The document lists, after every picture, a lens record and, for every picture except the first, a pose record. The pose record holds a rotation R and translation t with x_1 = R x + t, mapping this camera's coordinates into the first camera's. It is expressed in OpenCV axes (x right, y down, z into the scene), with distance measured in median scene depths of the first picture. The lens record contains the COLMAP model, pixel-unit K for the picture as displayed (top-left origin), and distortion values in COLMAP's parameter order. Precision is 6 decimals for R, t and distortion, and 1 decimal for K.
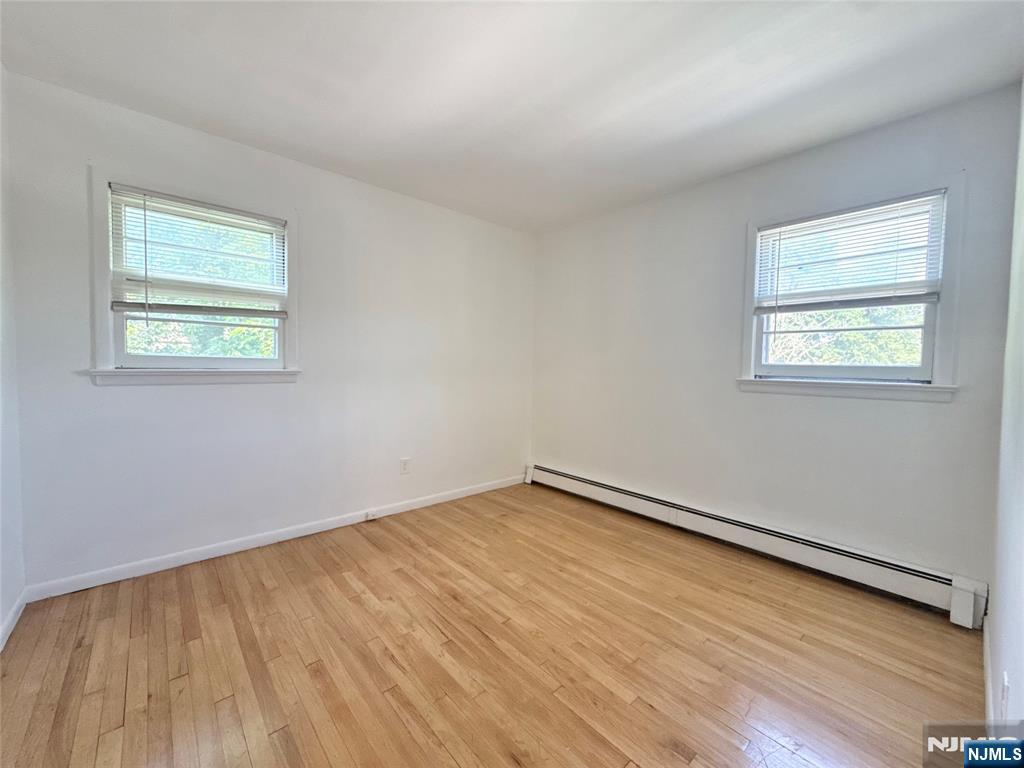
lens RADIAL K [[407.3, 0, 510.3], [0, 407.3, 384.7], [0, 0, 1]] dist [-0.000566, 0.000069]
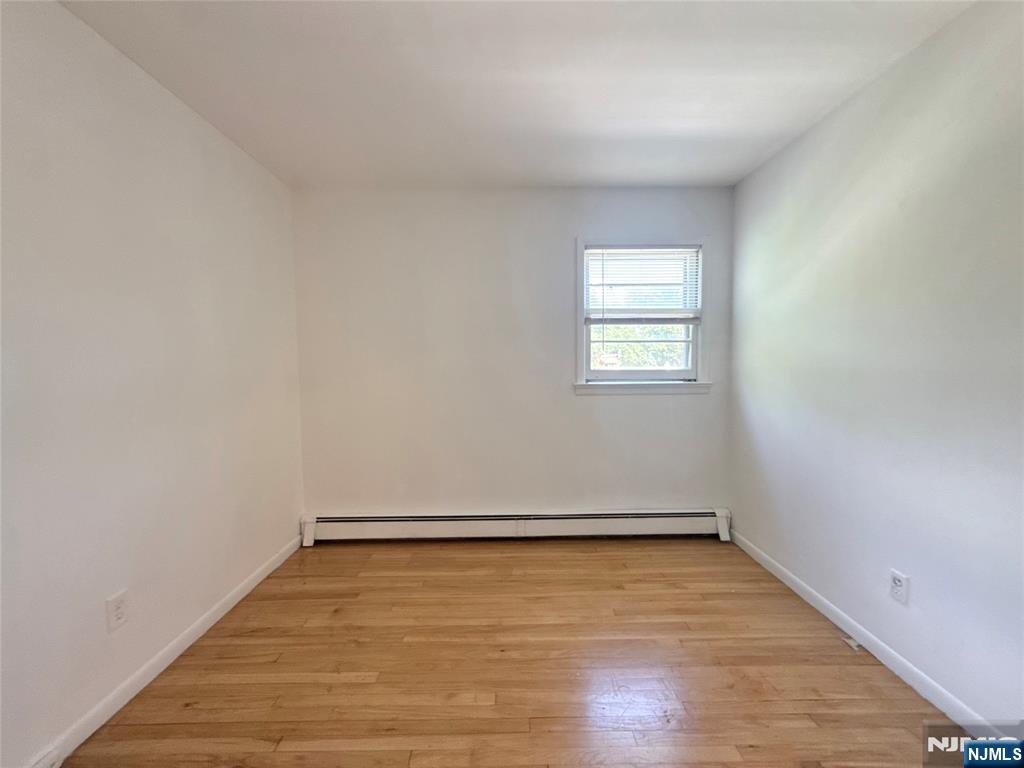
lens RADIAL K [[407.3, 0, 510.3], [0, 407.3, 384.7], [0, 0, 1]] dist [-0.000566, 0.000069]
pose [[0.653123, -0.064119, 0.754532, -0.446734], [0.055461, 0.997783, 0.036783, -0.074727], [-0.755218, 0.017823, 0.655231, 0.520289]]
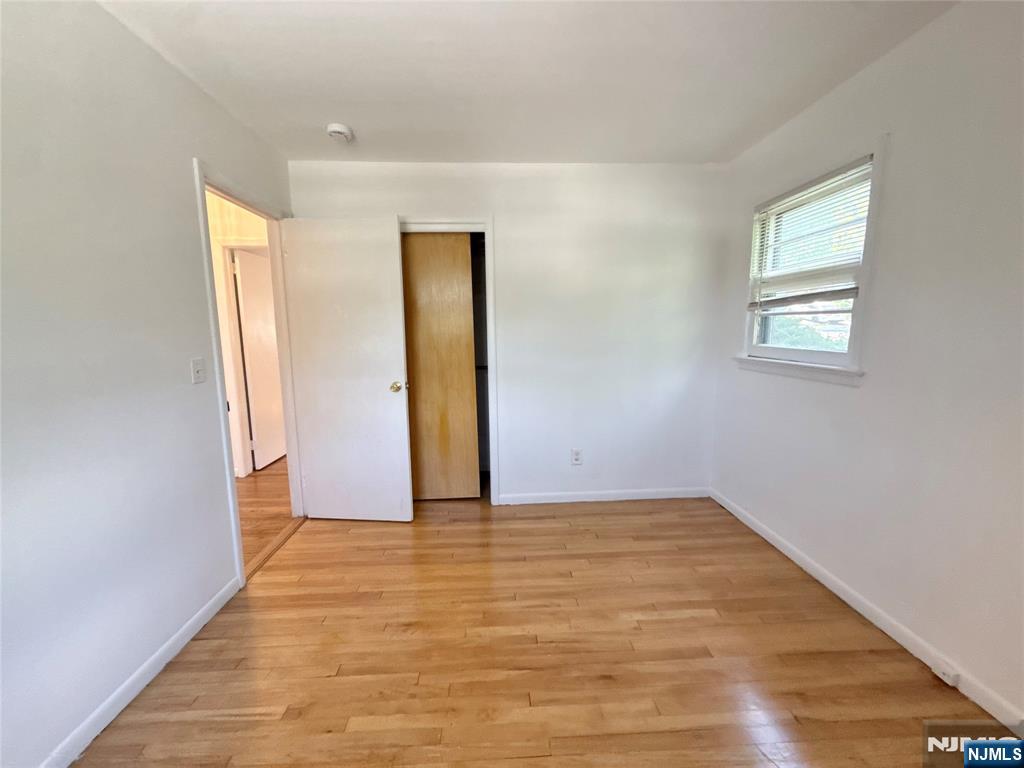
lens RADIAL K [[407.3, 0, 510.3], [0, 407.3, 384.7], [0, 0, 1]] dist [-0.000566, 0.000069]
pose [[-0.624727, 0.098676, -0.774583, 0.485421], [-0.037068, 0.987117, 0.155649, -0.119120], [0.779963, 0.125950, -0.613021, 1.191323]]
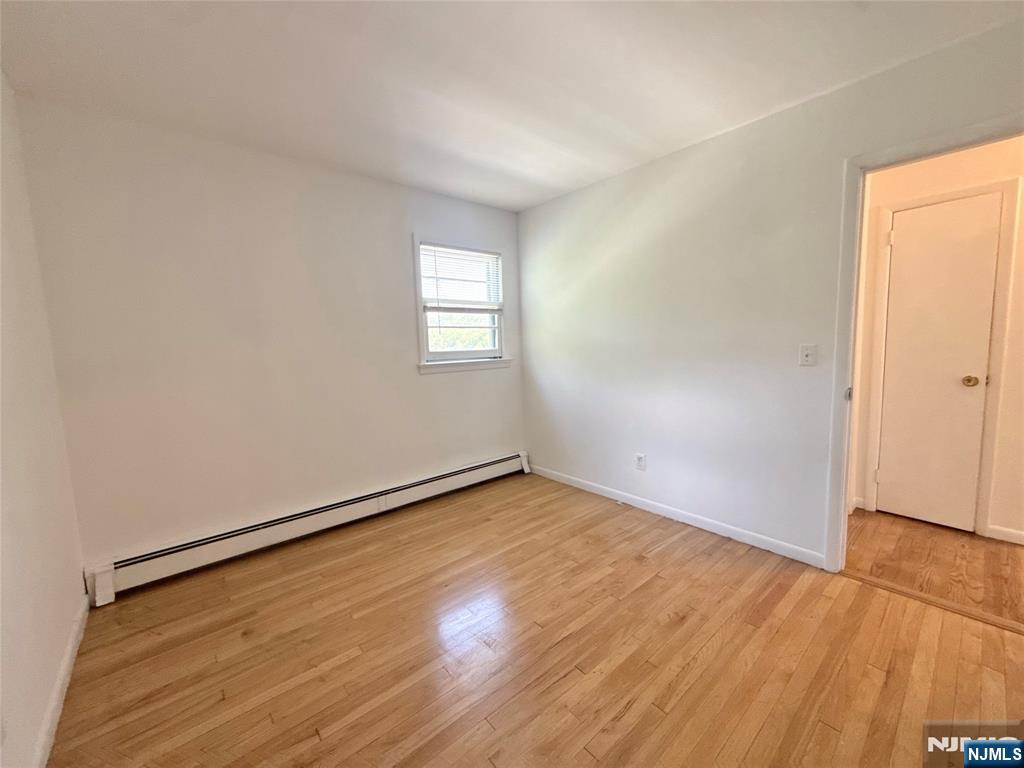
lens RADIAL K [[407.3, 0, 510.3], [0, 407.3, 384.7], [0, 0, 1]] dist [-0.000566, 0.000069]
pose [[0.015089, -0.119861, 0.992676, -0.788374], [0.077267, 0.989960, 0.118359, -0.094859], [-0.996896, 0.074916, 0.024199, 0.867604]]
